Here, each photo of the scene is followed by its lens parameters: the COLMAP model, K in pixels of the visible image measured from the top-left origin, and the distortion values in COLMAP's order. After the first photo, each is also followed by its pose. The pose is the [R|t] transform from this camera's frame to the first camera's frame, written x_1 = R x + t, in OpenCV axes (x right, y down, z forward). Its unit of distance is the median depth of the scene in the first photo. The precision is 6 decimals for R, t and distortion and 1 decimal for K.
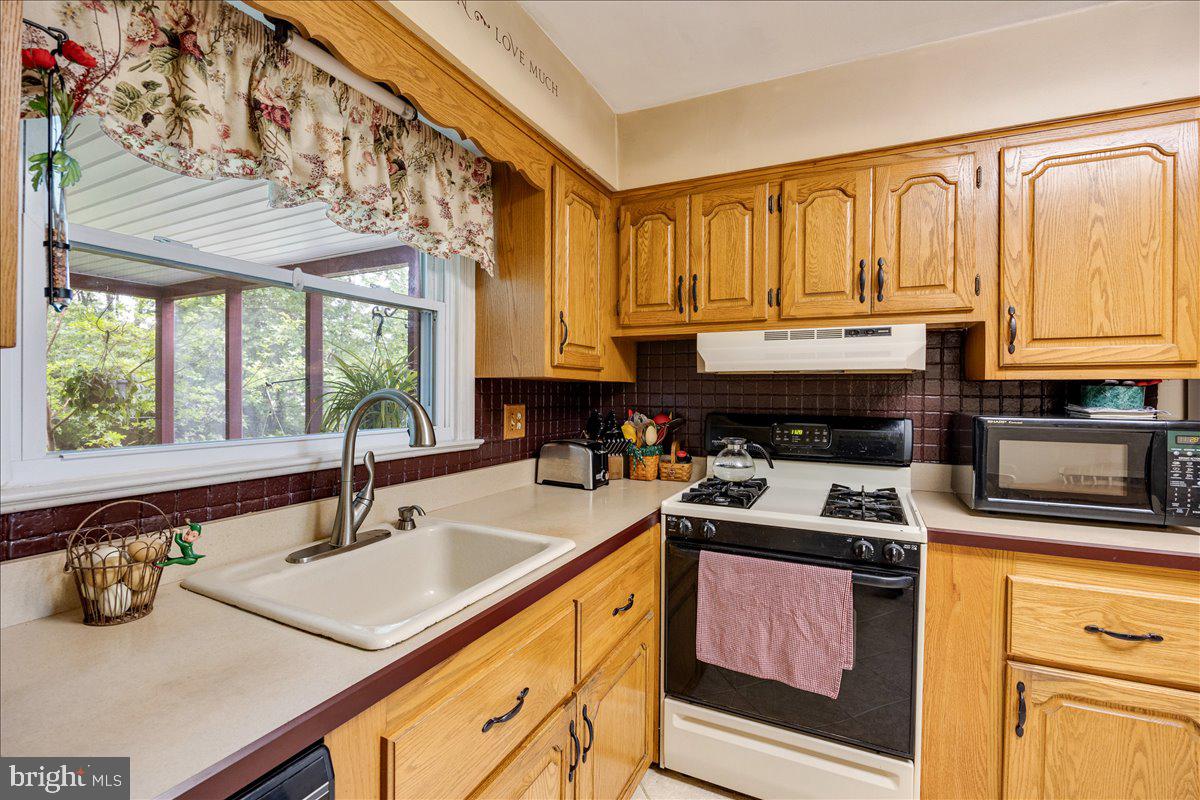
lens RADIAL K [[530.2, 0, 600.6], [0, 530.2, 396.0], [0, 0, 1]] dist [-0.008071, -0.000133]
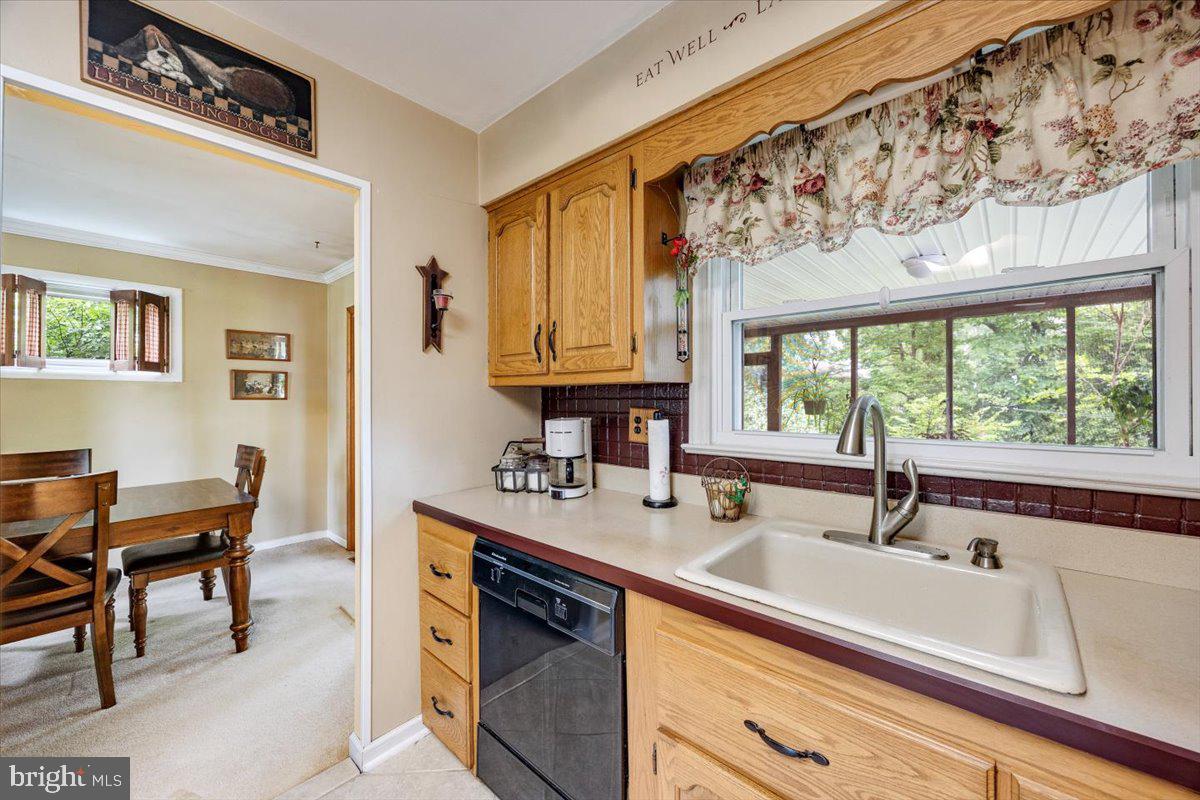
lens RADIAL K [[457.9, 0, 598.0], [0, 457.9, 398.7], [0, 0, 1]] dist [-0.005763, 0.000101]
pose [[-0.279050, -0.003126, -0.960272, 0.520613], [-0.004284, 0.999989, -0.002011, -0.003307], [0.960267, 0.003553, -0.279060, 0.695624]]
